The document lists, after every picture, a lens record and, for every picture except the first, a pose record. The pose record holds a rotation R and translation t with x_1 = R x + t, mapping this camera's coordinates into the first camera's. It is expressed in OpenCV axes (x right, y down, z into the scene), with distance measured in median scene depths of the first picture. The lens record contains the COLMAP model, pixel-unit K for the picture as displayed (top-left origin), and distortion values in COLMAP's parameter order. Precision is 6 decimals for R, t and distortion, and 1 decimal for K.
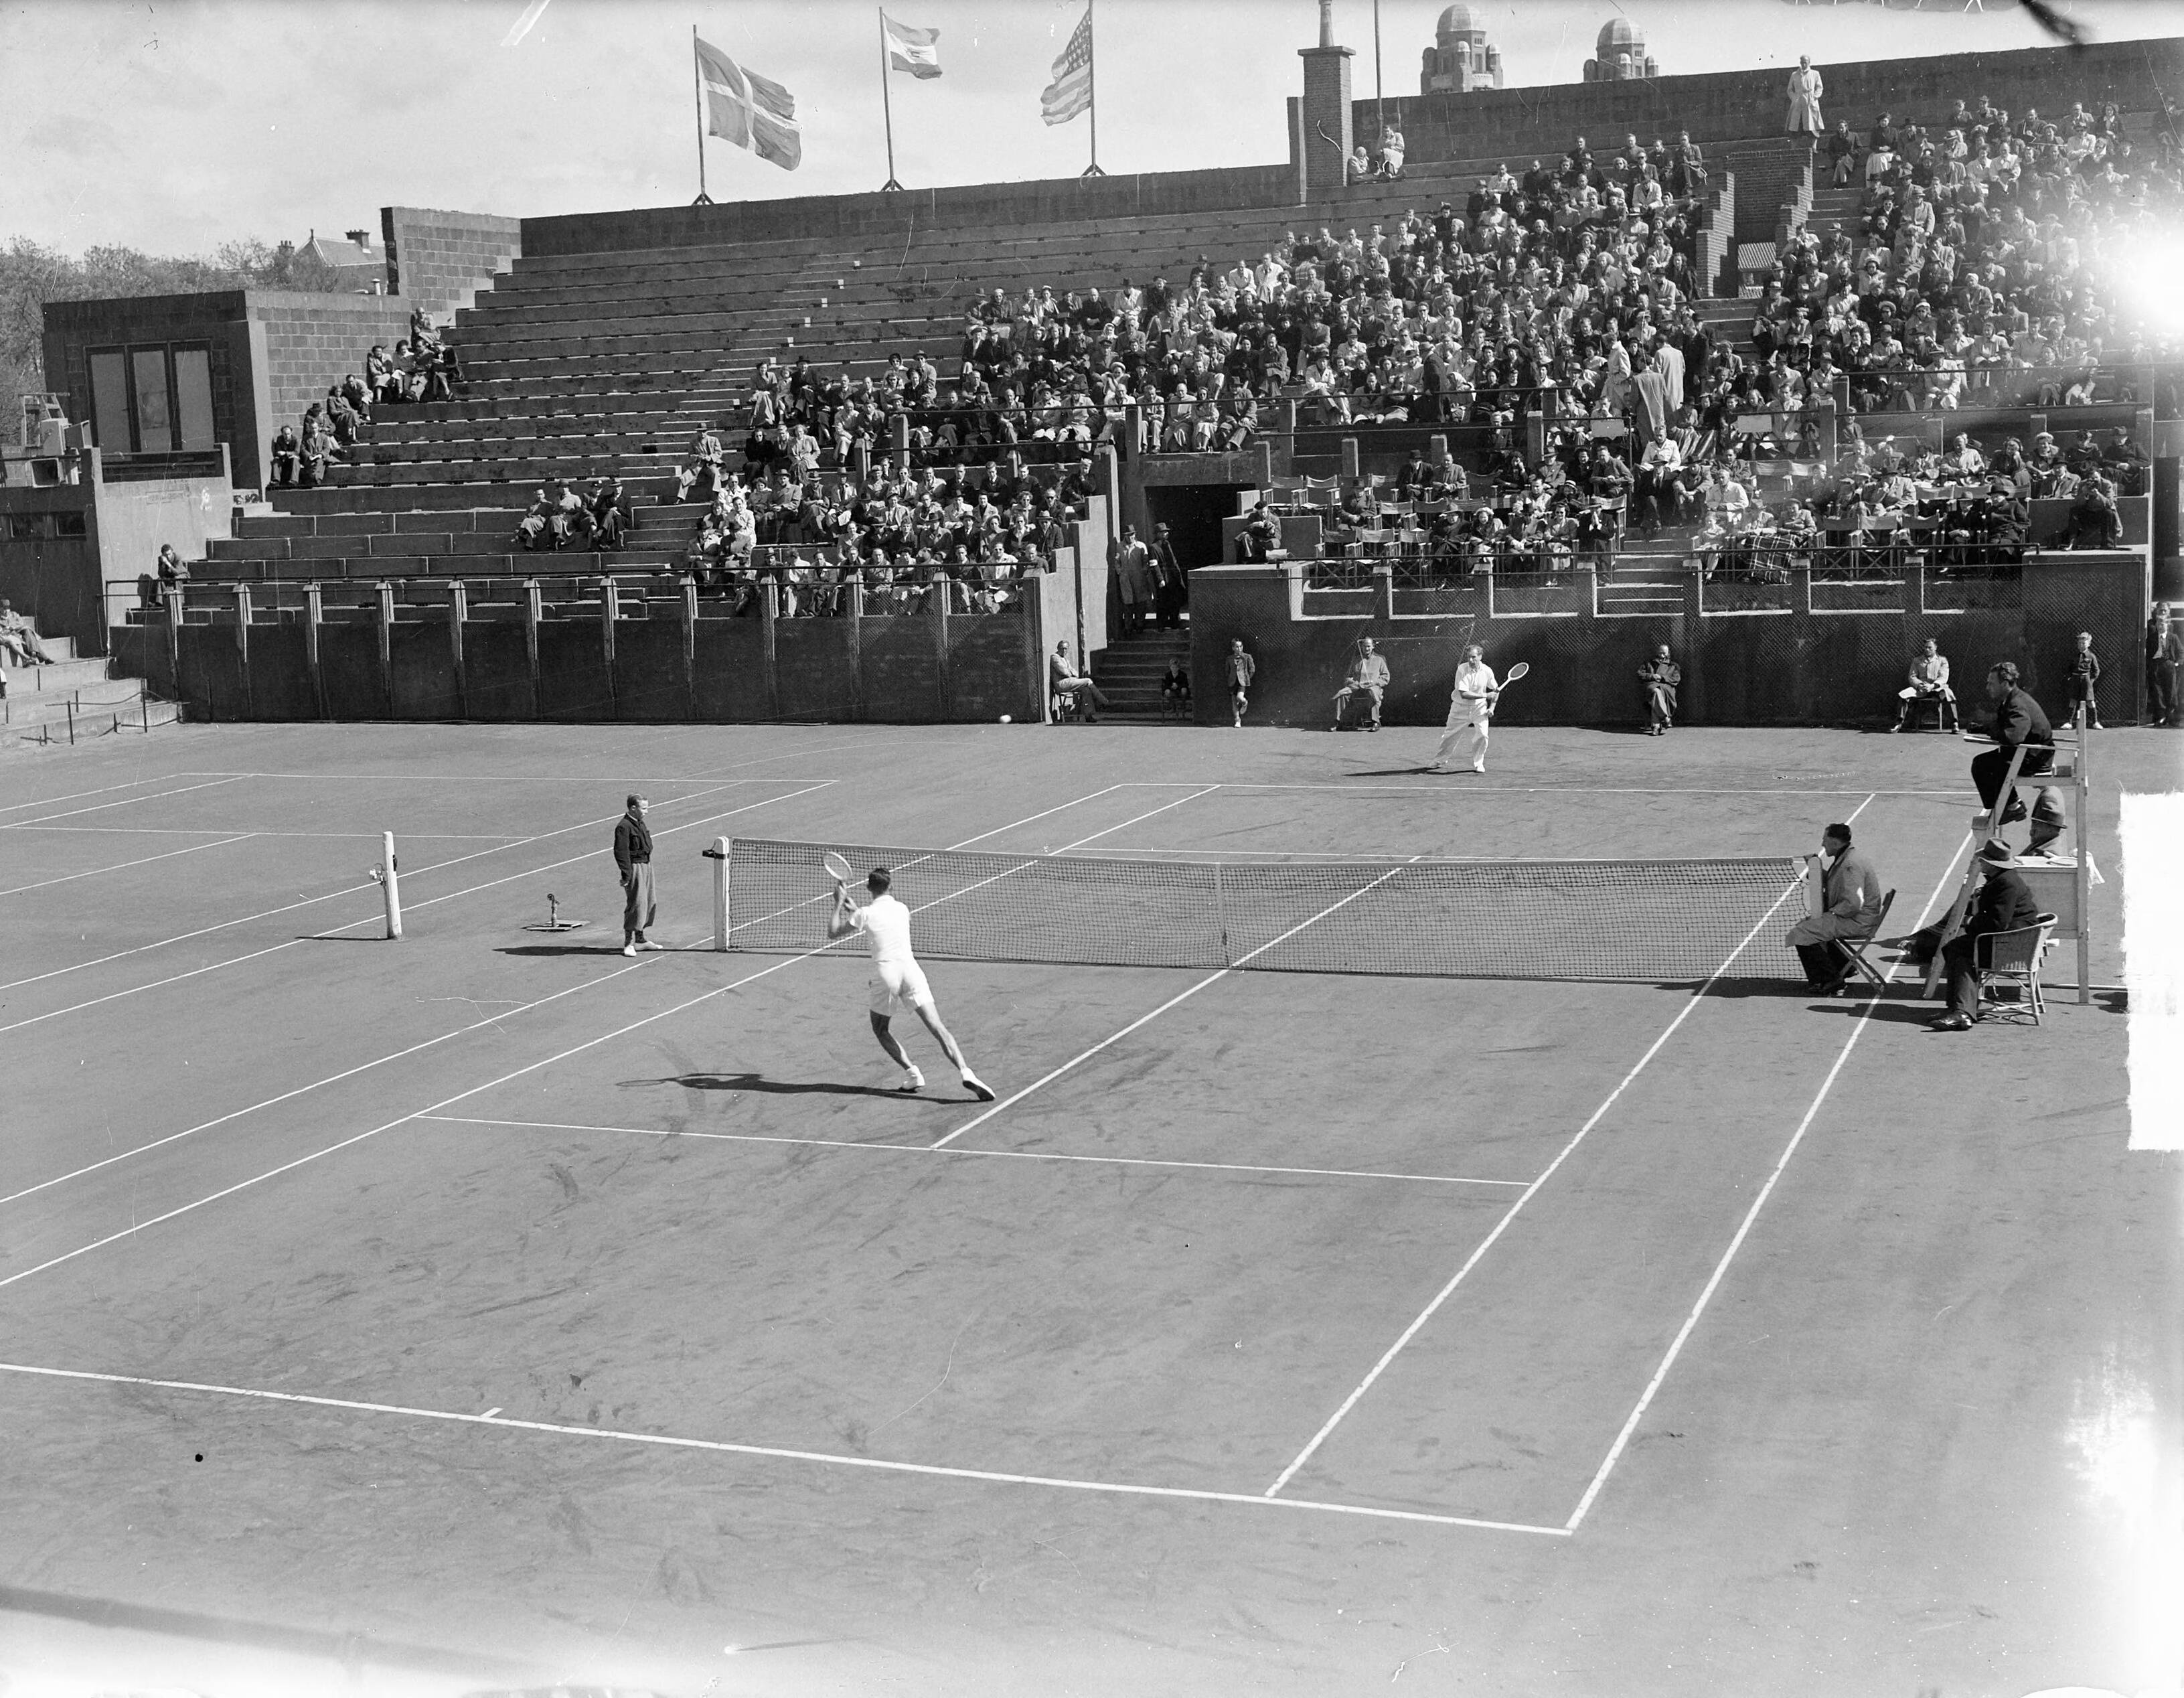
lens RADIAL K [[2936.5, 0, 1092.7], [0, 2936.5, 832.4], [0, 0, 1]] dist [0.005220, -0.108814]
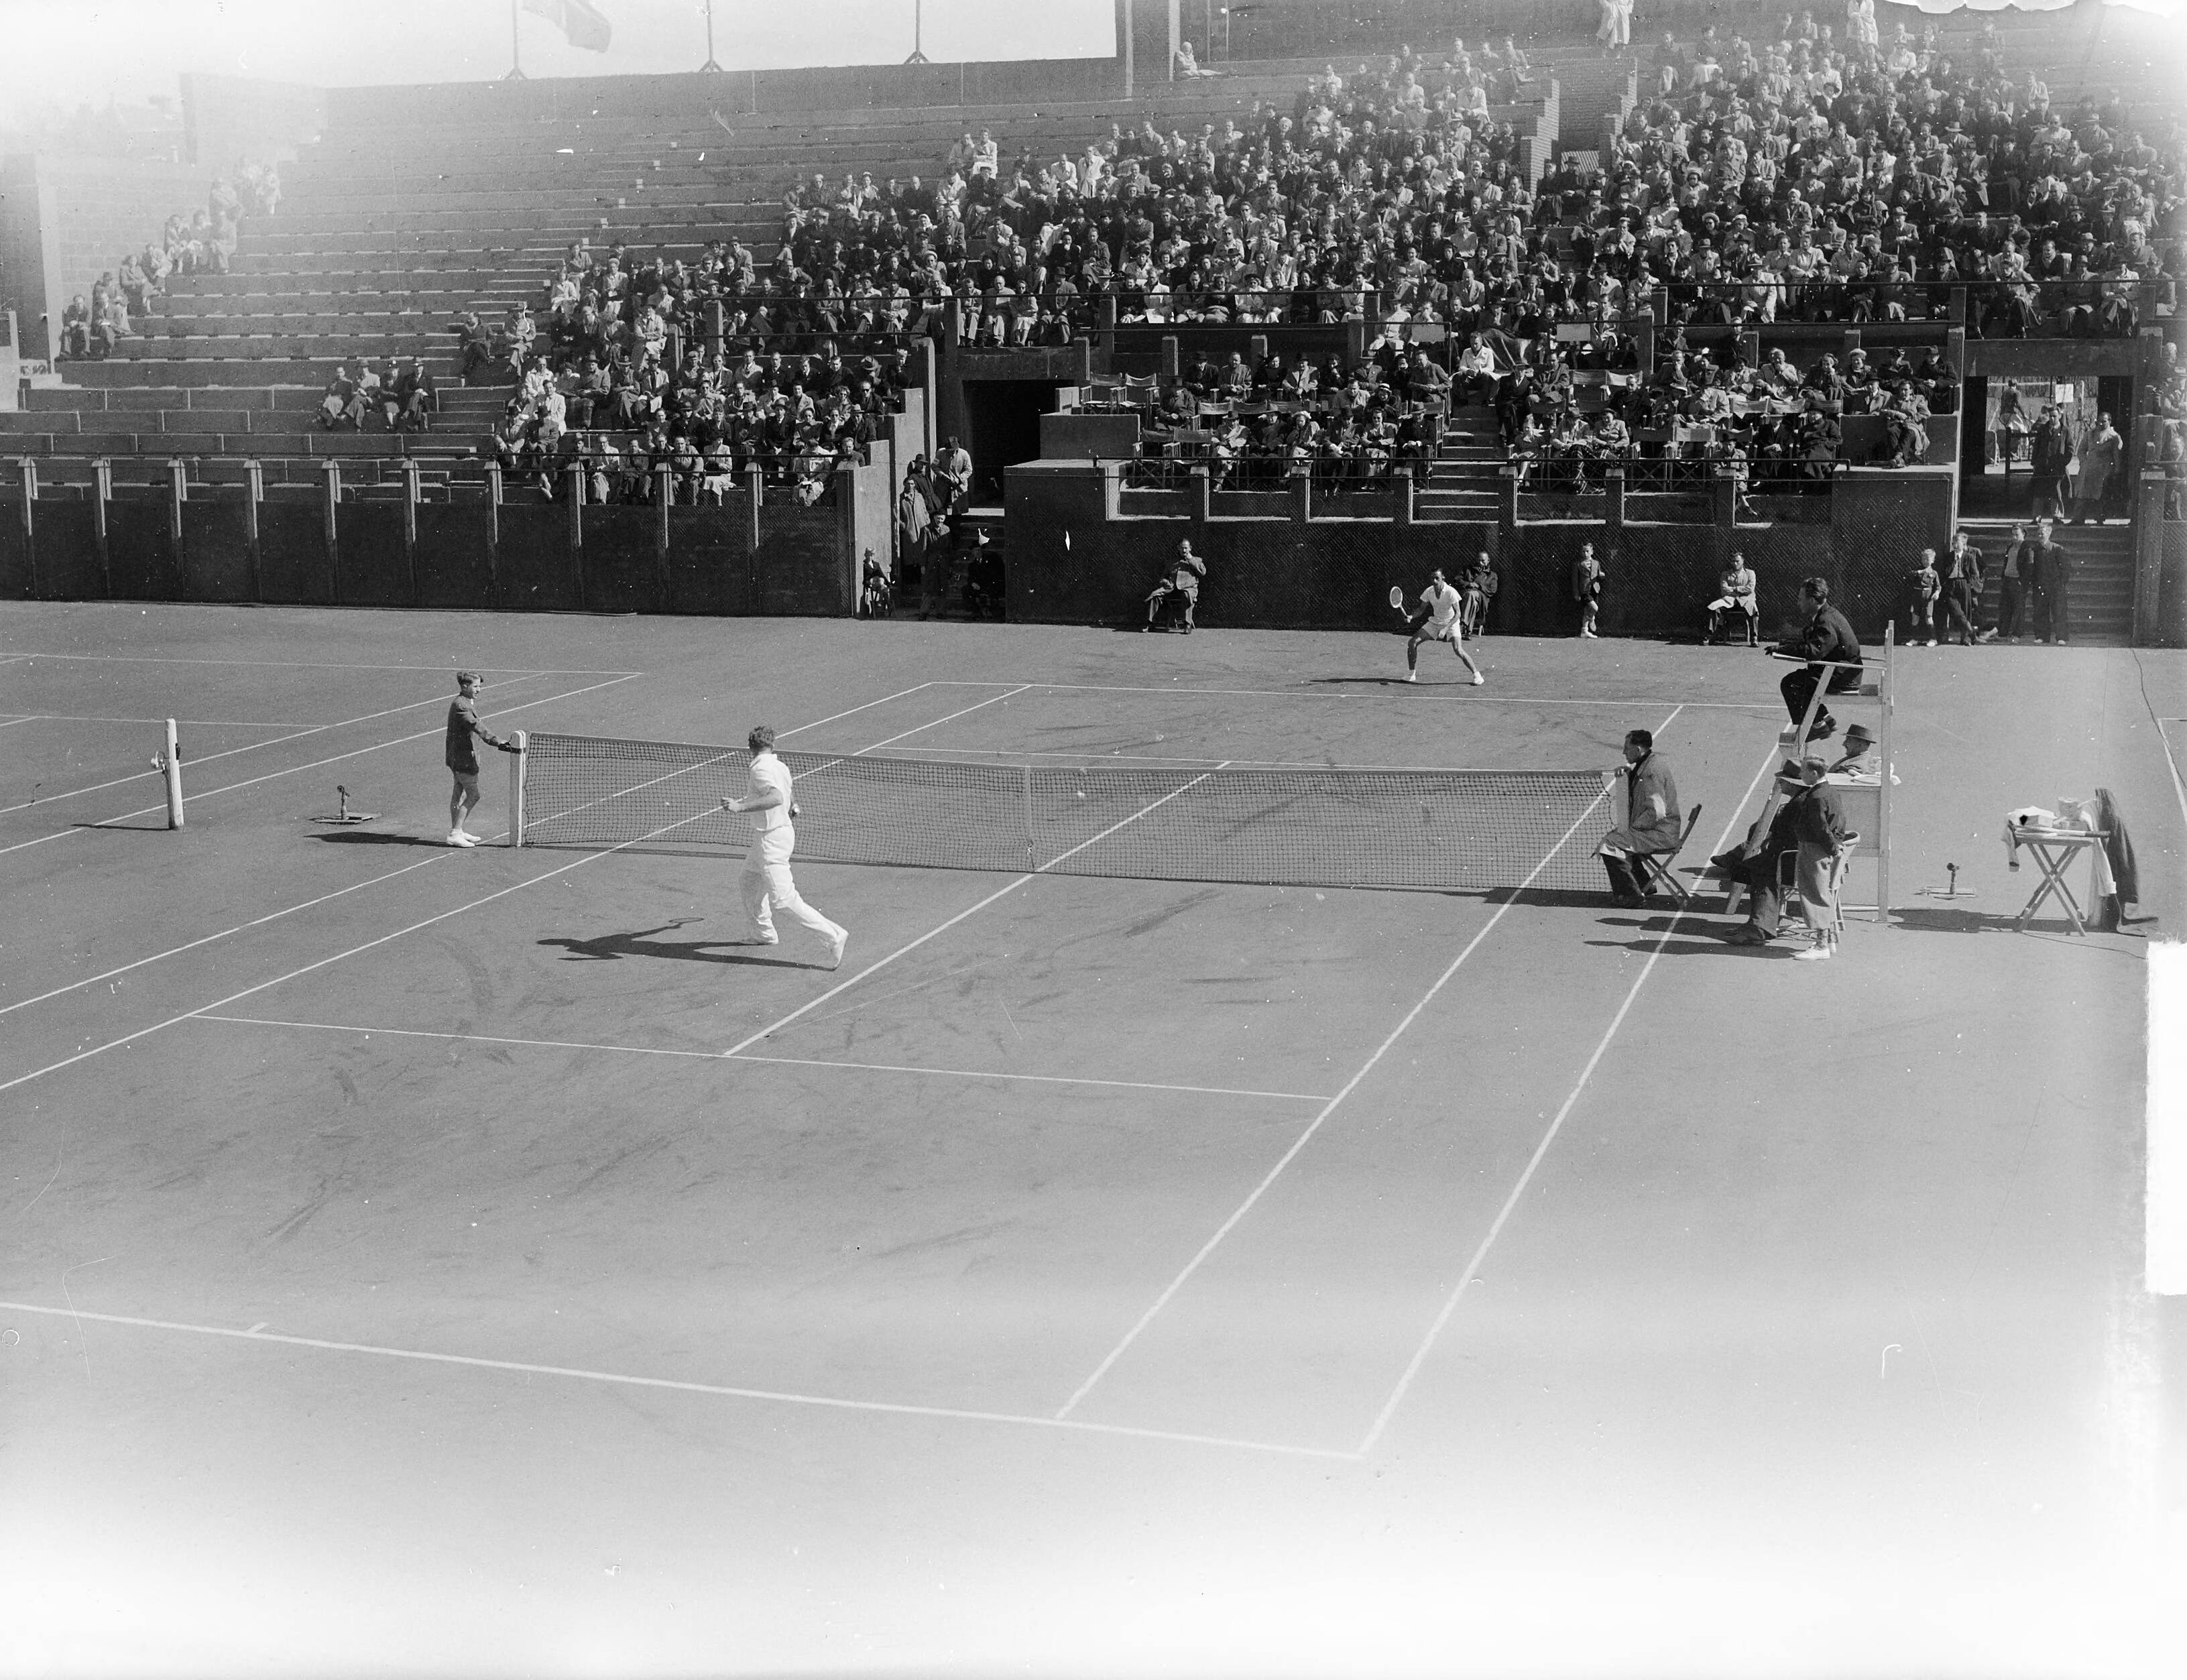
lens RADIAL K [[2931.2, 0, 1093.5], [0, 2931.2, 840.0], [0, 0, 1]] dist [-0.004876, -0.018963]
pose [[0.997871, 0.015423, 0.063363, 0.001996], [-0.017834, 0.999132, 0.037659, -0.001284], [-0.062728, -0.038709, 0.997280, 0.009068]]
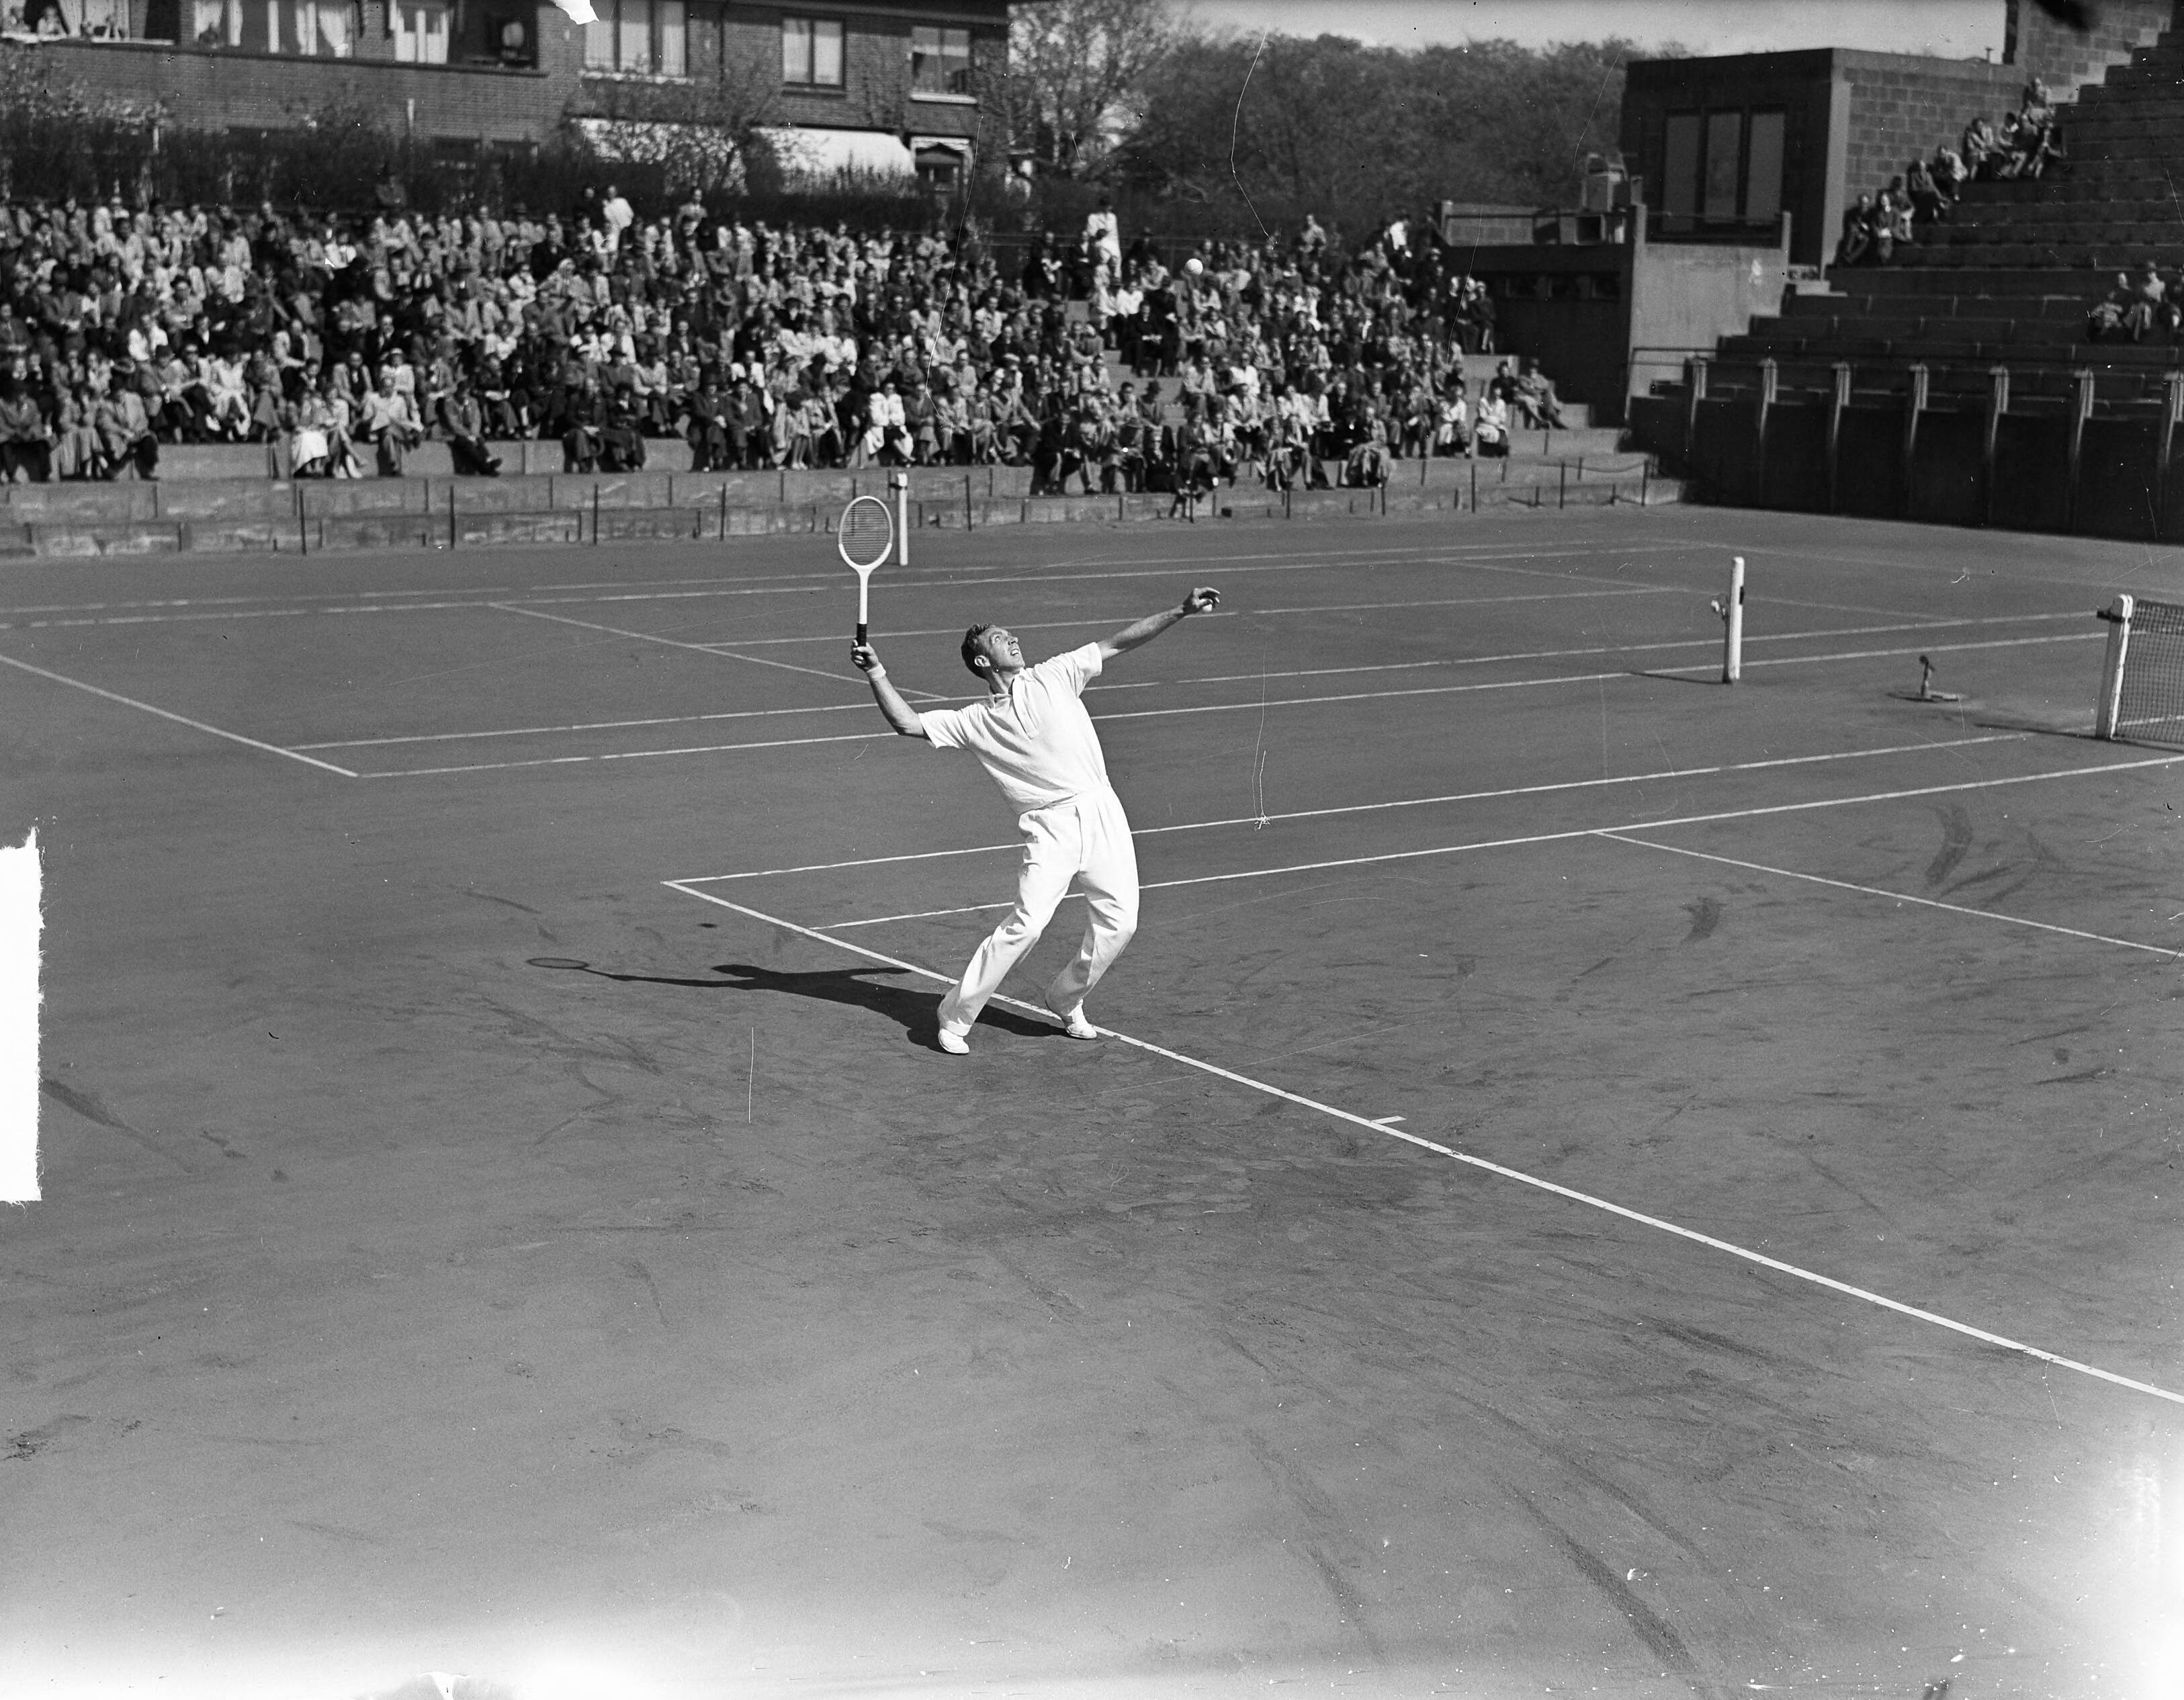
lens RADIAL K [[2978.8, 0, 1092.0], [0, 2978.8, 850.0], [0, 0, 1]] dist [-0.001297, -0.025371]
pose [[0.842132, 0.145890, -0.519162, 0.037856], [-0.126108, 0.989294, 0.073444, 0.026126], [0.524319, 0.003621, 0.851514, 0.097500]]
